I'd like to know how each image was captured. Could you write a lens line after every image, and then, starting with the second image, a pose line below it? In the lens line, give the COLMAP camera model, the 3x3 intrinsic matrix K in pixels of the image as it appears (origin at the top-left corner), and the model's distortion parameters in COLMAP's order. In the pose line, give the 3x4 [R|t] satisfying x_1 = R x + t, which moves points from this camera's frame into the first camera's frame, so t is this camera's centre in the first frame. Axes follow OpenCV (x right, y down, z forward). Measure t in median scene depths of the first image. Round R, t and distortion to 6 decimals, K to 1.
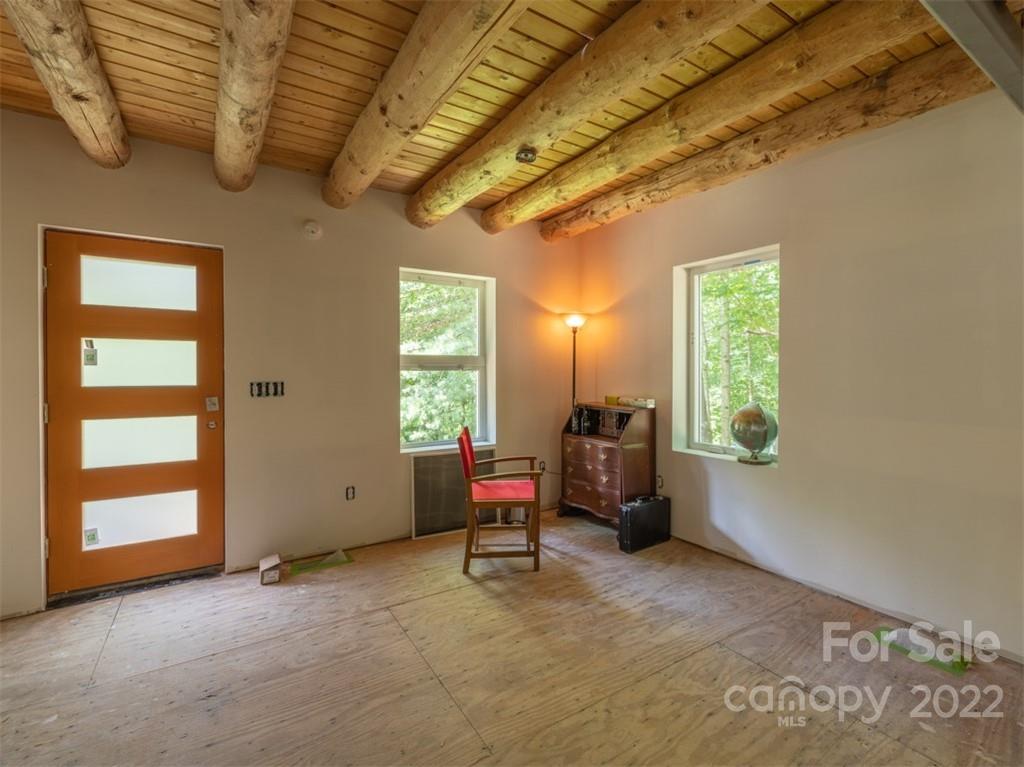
lens RADIAL K [[487.7, 0, 522.4], [0, 487.7, 373.2], [0, 0, 1]] dist [-0.002728, -0.000583]
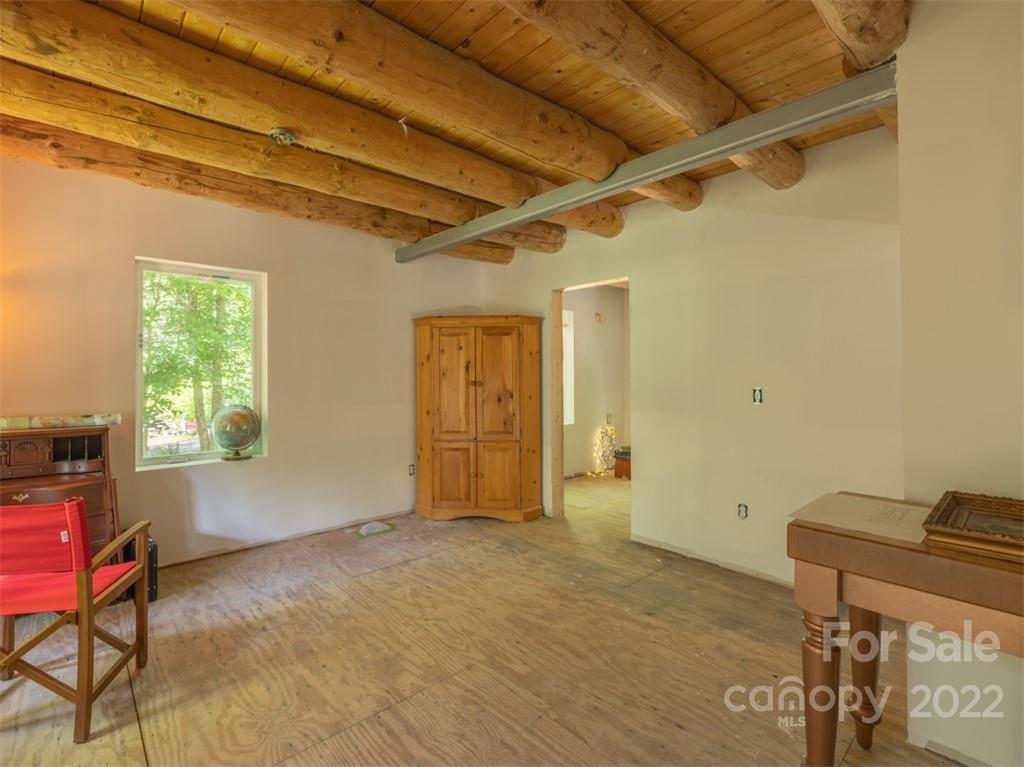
lens RADIAL K [[487.7, 0, 487.2], [0, 487.7, 371.7], [0, 0, 1]] dist [-0.002728, -0.000583]
pose [[-0.156538, 0.004896, 0.987660, -0.826550], [0.011311, 0.999931, -0.003164, -0.007550], [-0.987607, 0.010676, -0.156582, 0.694549]]
